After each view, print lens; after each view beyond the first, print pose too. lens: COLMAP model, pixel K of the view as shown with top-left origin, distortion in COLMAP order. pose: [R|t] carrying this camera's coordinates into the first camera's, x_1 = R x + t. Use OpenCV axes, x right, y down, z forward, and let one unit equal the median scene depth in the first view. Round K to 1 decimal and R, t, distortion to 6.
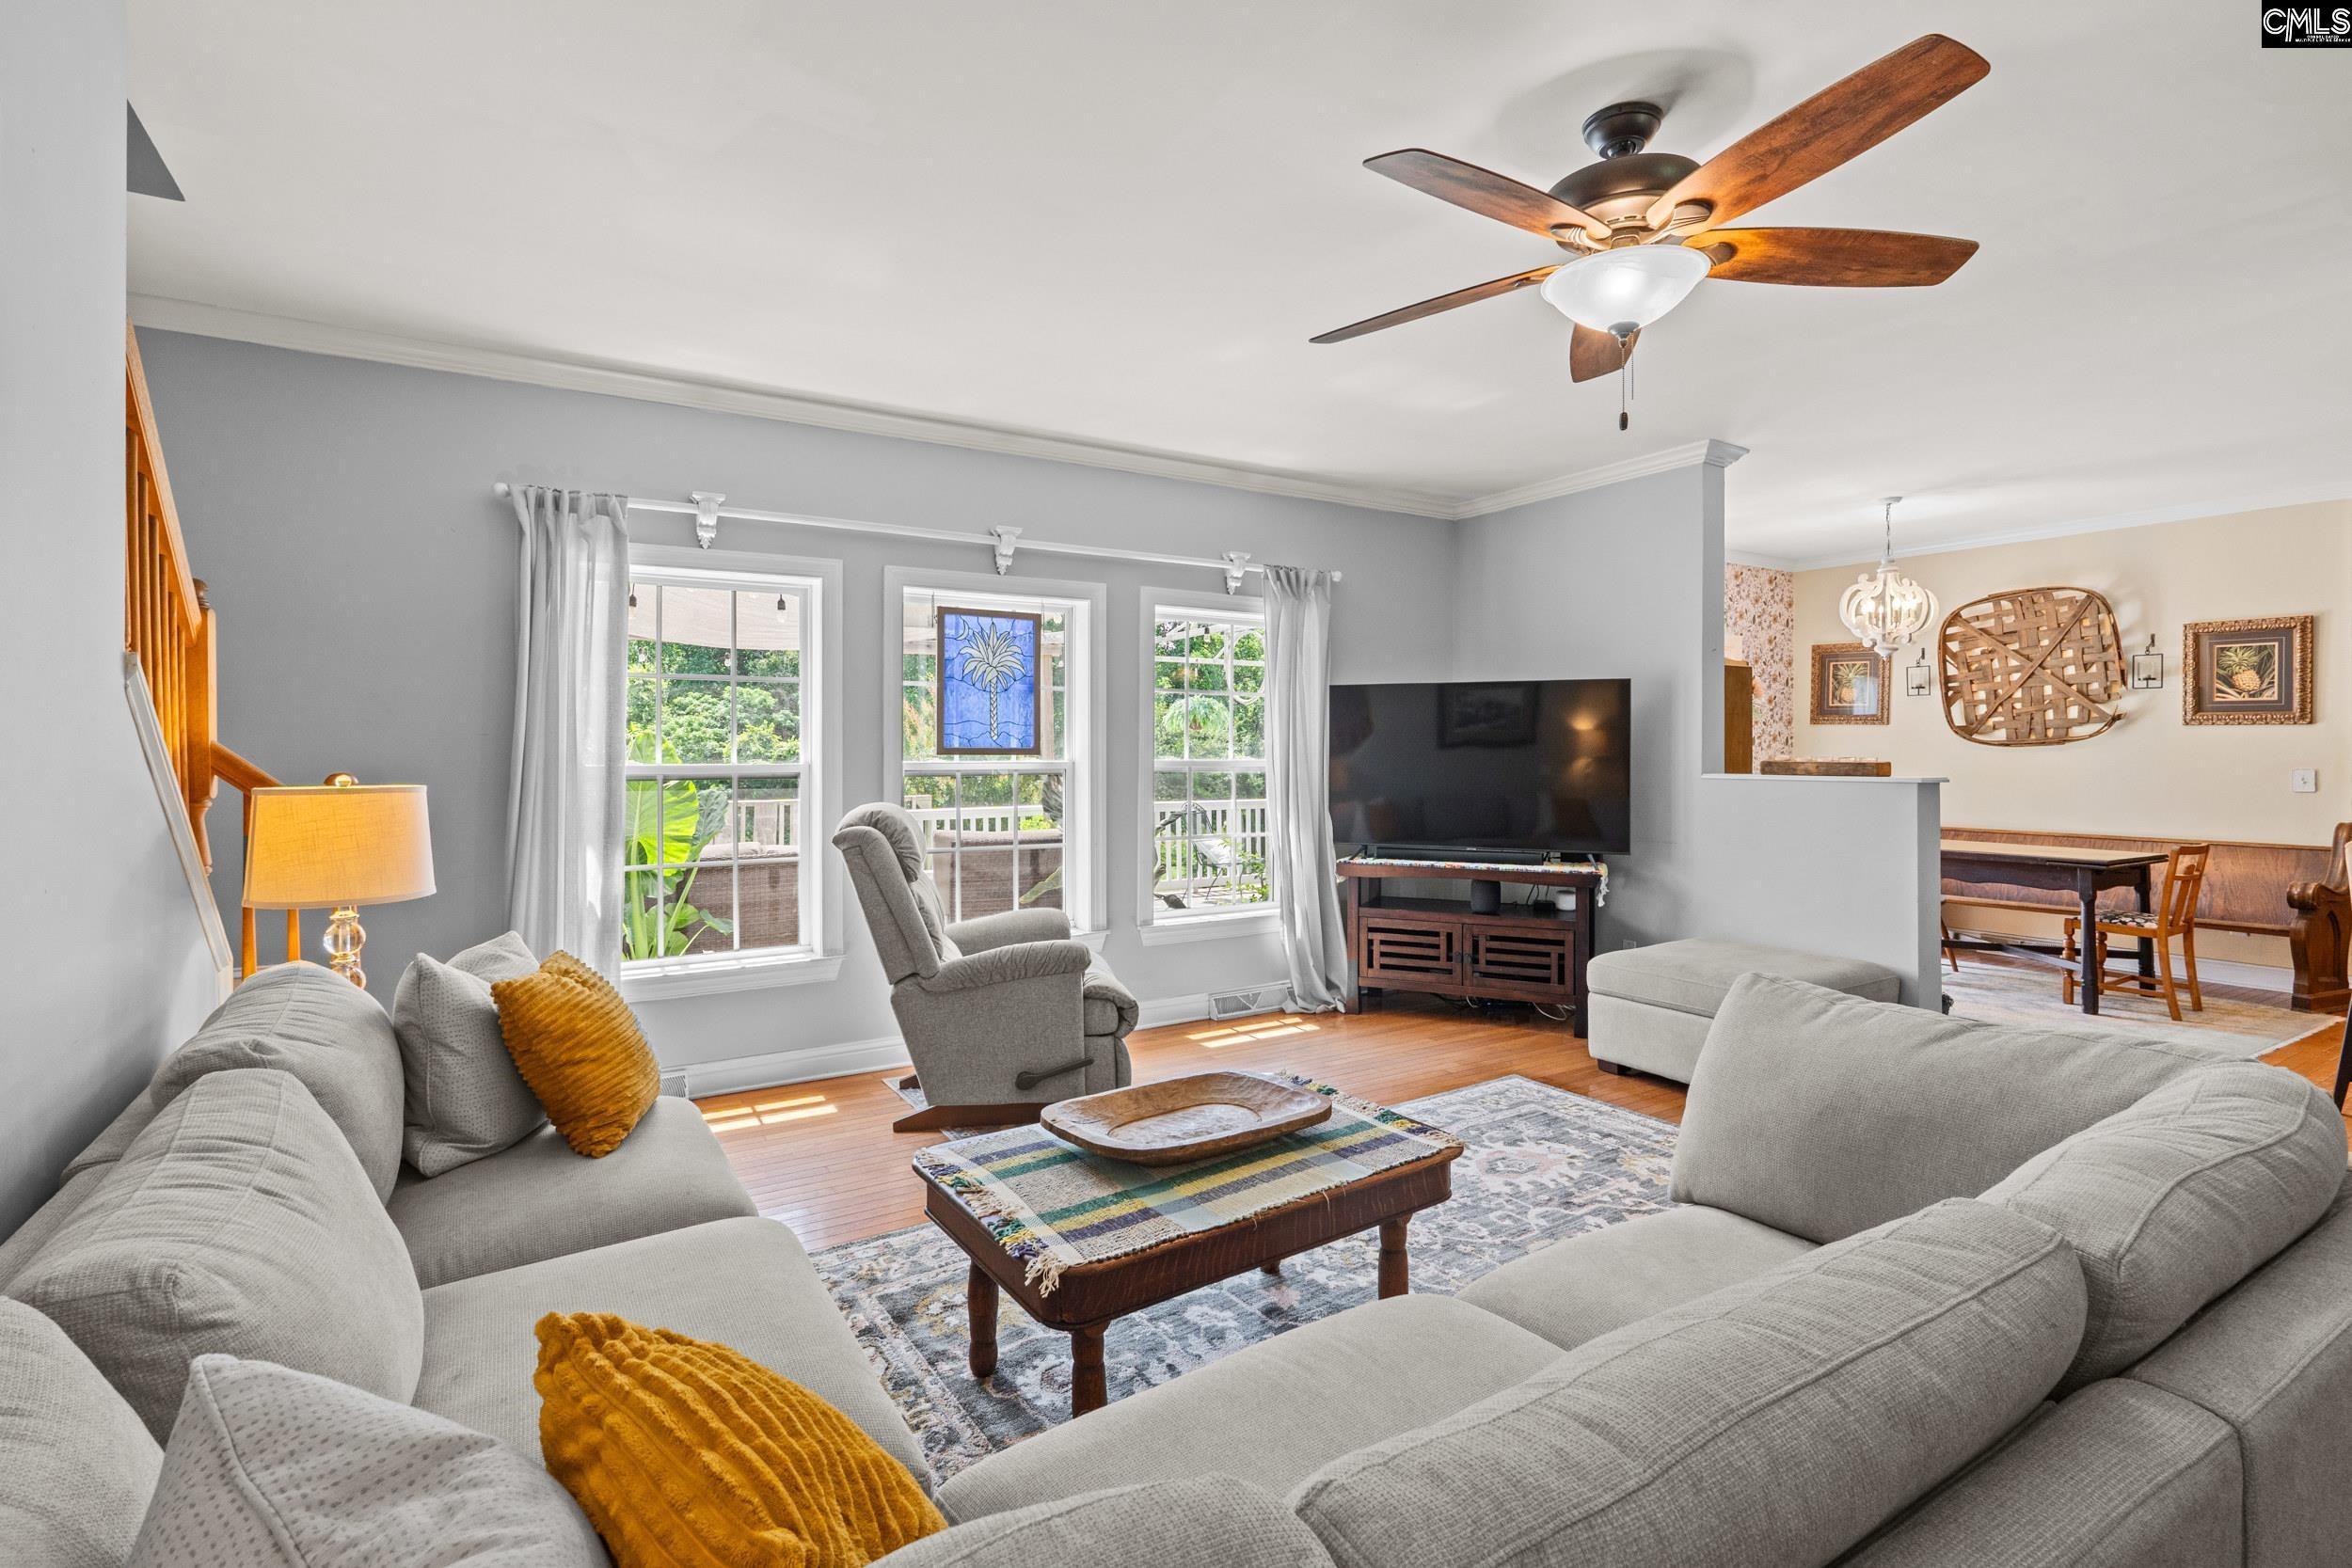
lens RADIAL K [[1090.5, 0, 1190.1], [0, 1090.5, 750.0], [0, 0, 1]] dist [-0.003277, -0.000789]
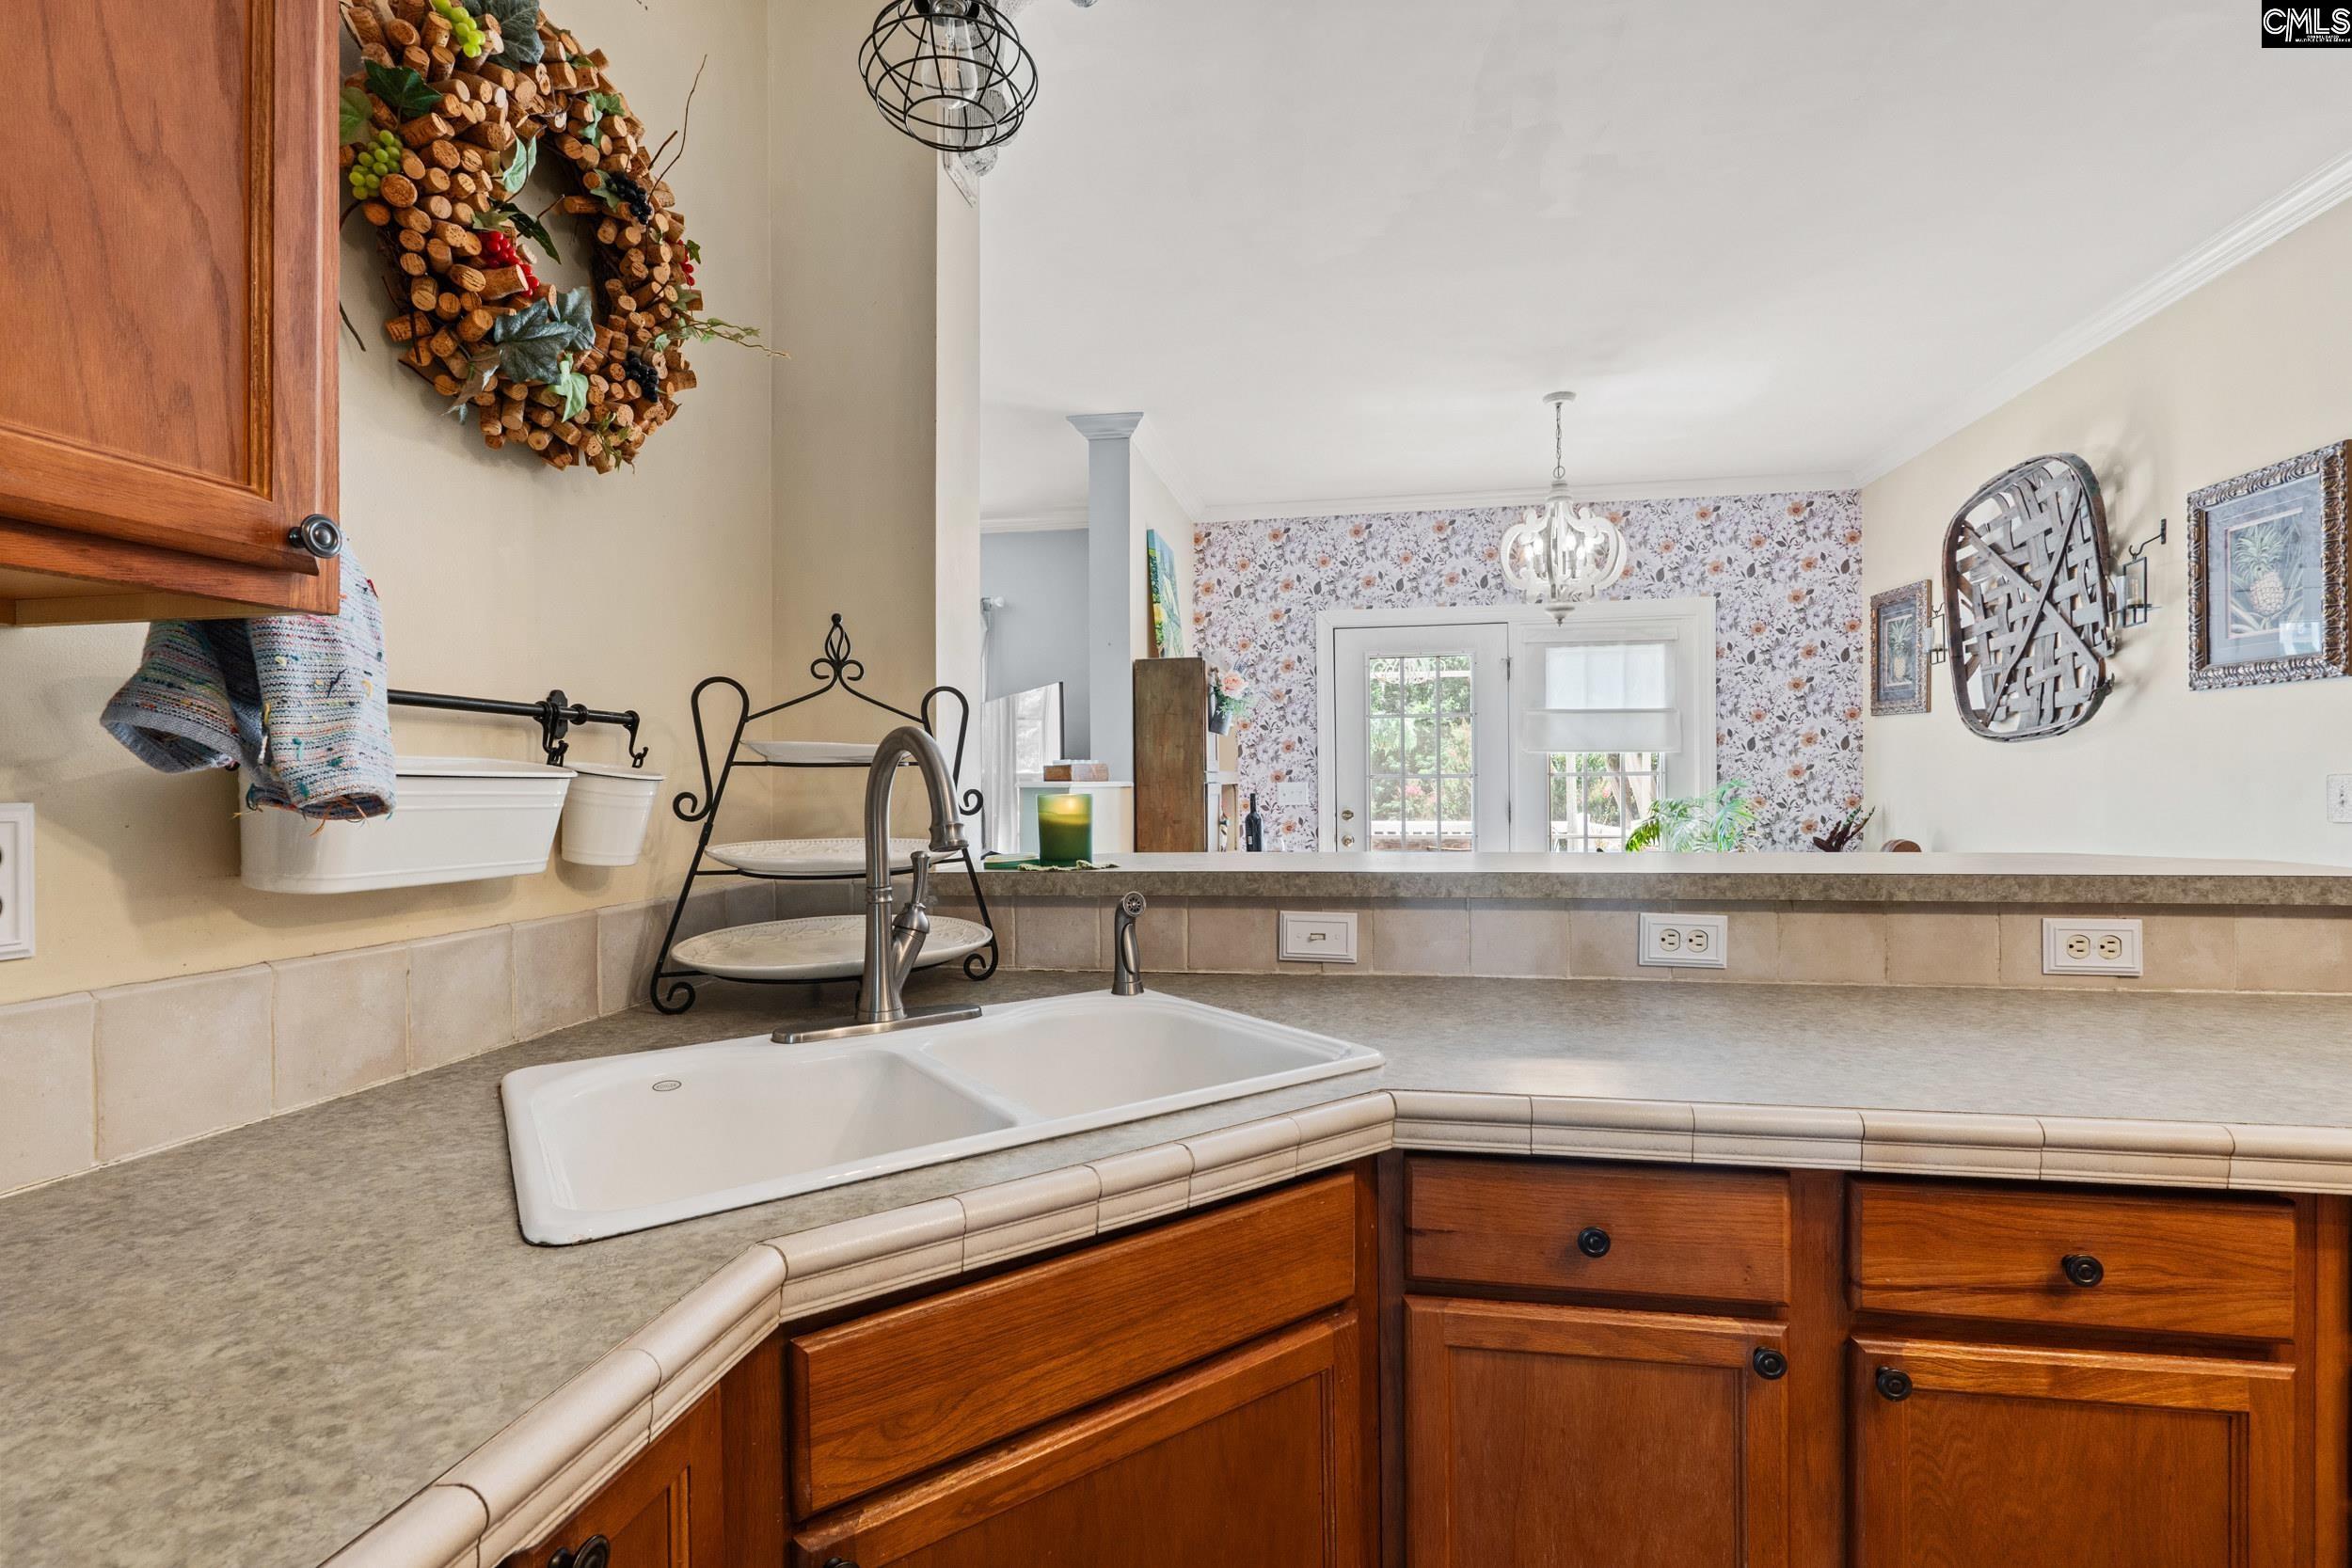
lens RADIAL K [[1081.6, 0, 1179.2], [0, 1081.6, 788.5], [0, 0, 1]] dist [-0.003688, -0.000706]
pose [[0.737617, -0.000712, -0.675219, 0.790960], [0.007525, 0.999946, 0.007166, 0.013642], [0.675178, -0.010367, 0.737582, 0.266081]]
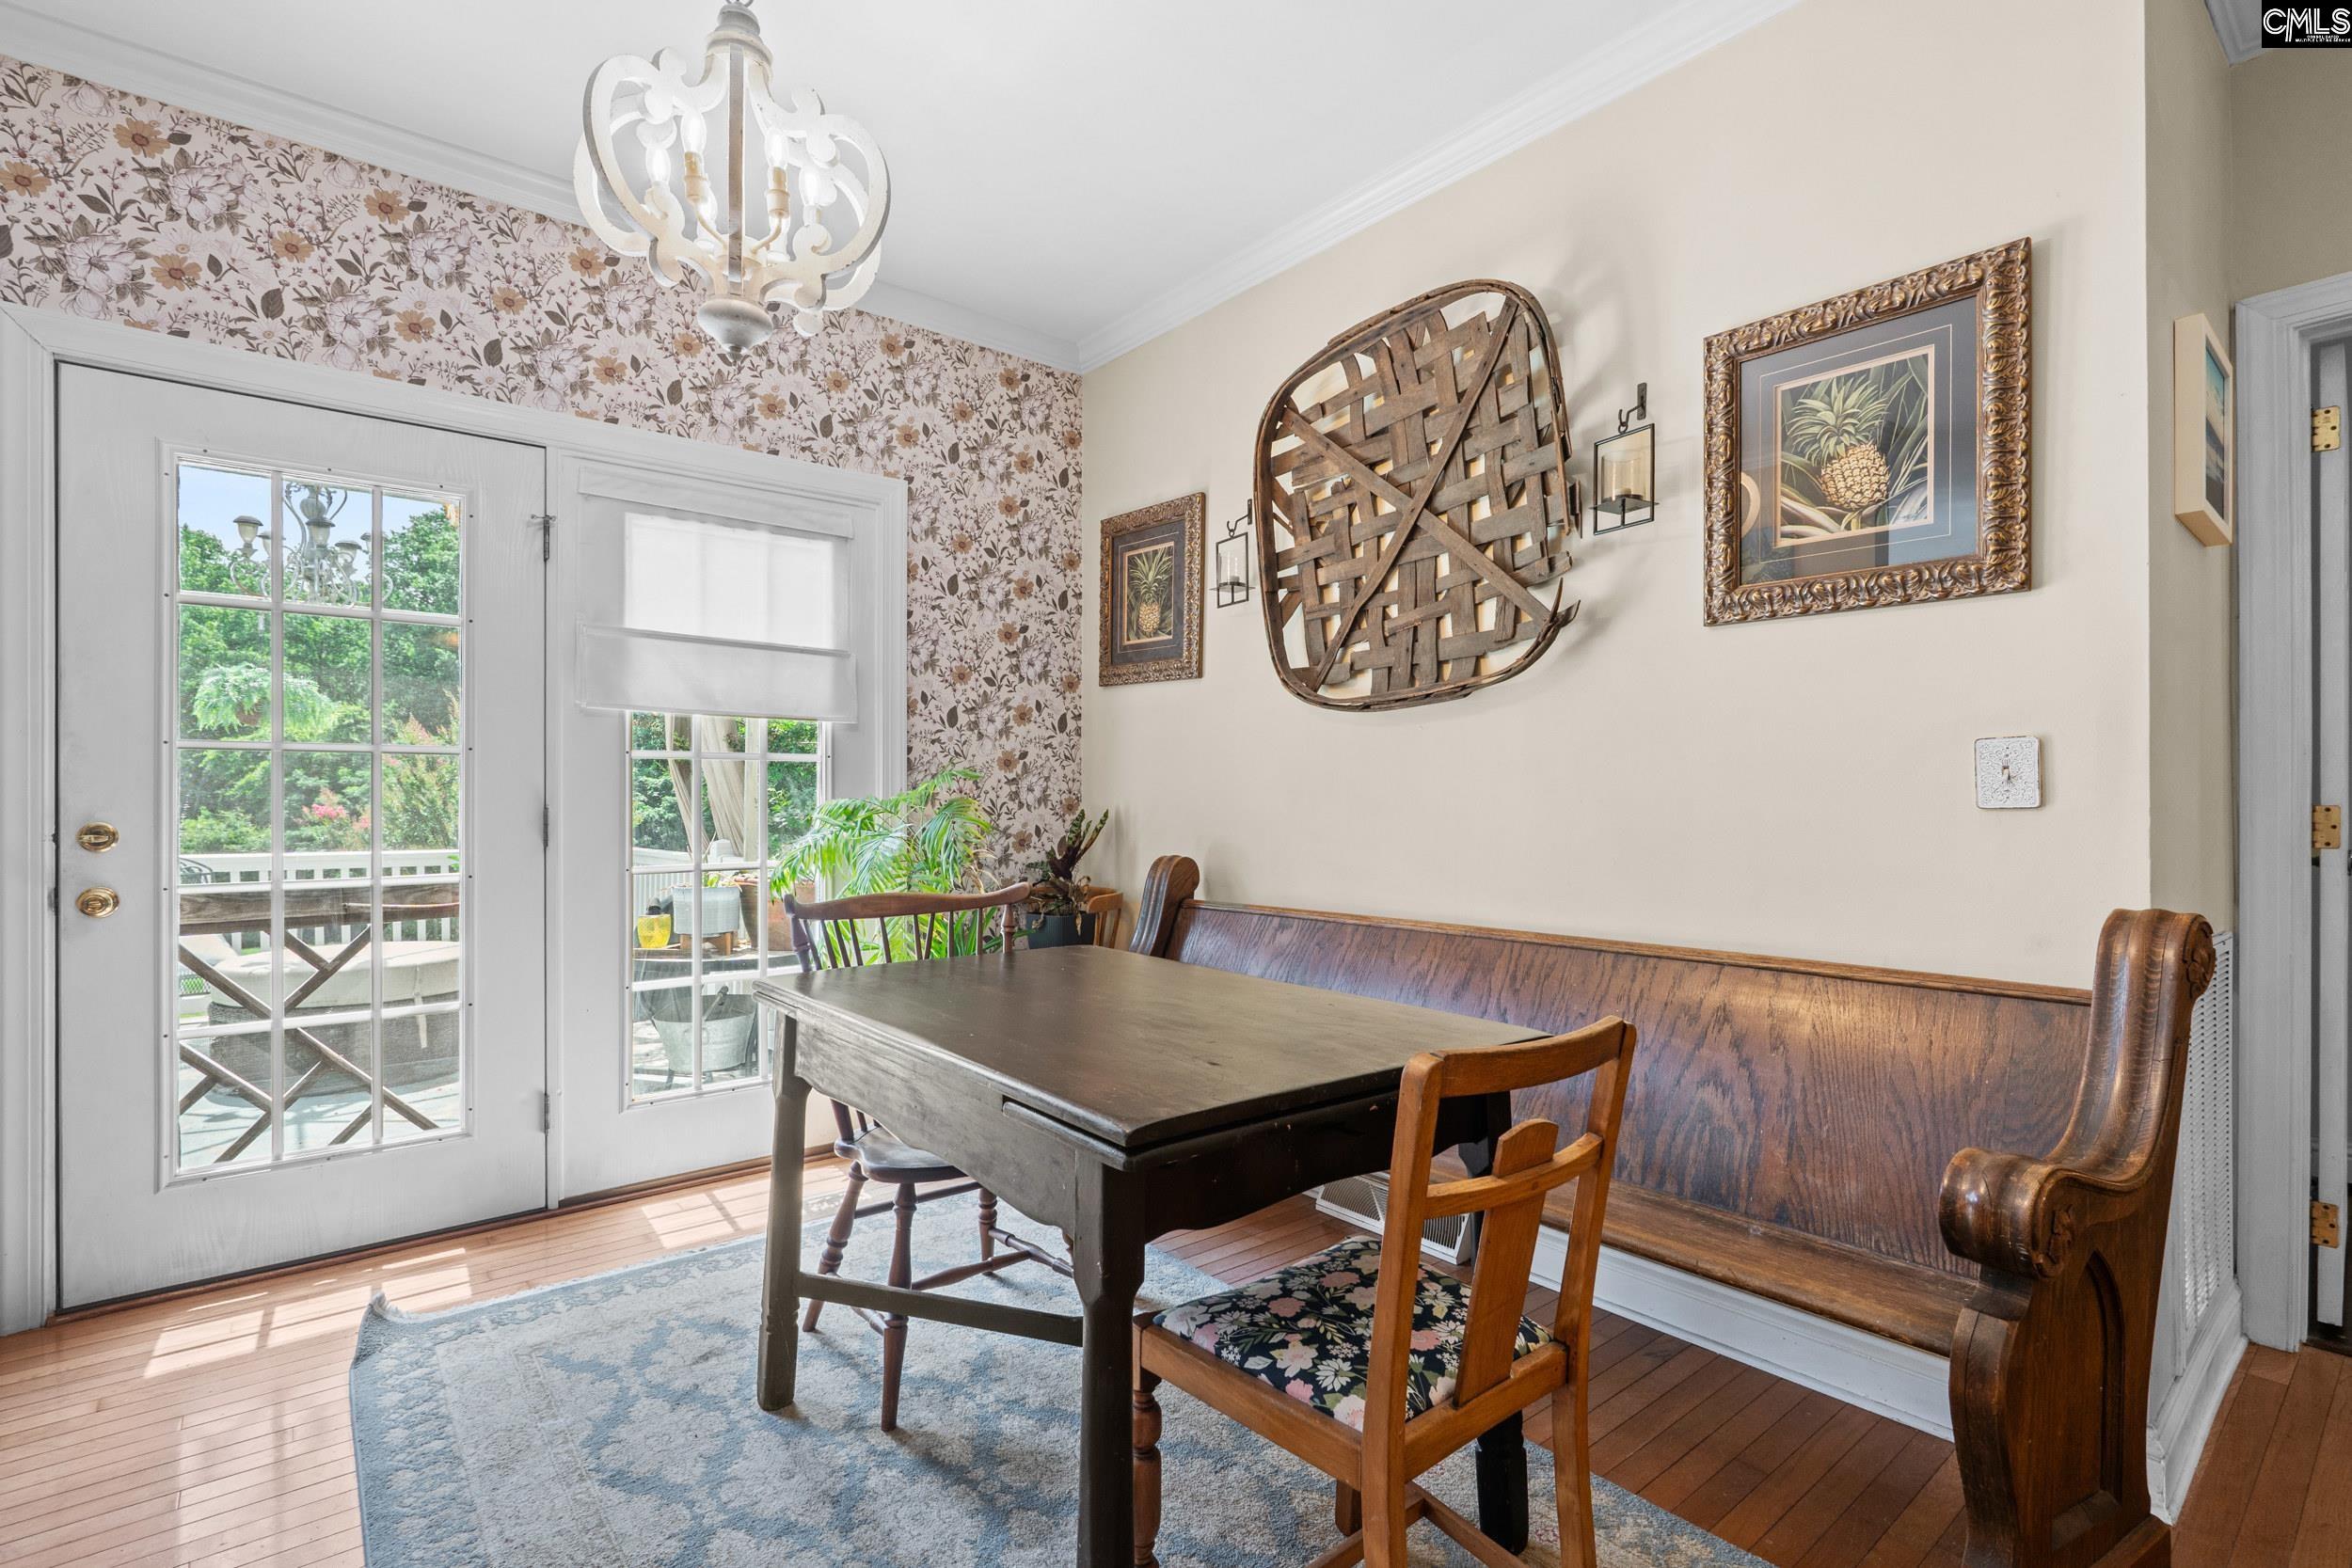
lens RADIAL K [[1093.3, 0, 1187.1], [0, 1093.3, 792.0], [0, 0, 1]] dist [-0.003226, -0.000778]
pose [[0.990801, 0.000908, 0.135327, 0.611732], [0.000111, 0.999972, -0.007527, 0.029282], [-0.135330, 0.007472, 0.990772, 0.588664]]
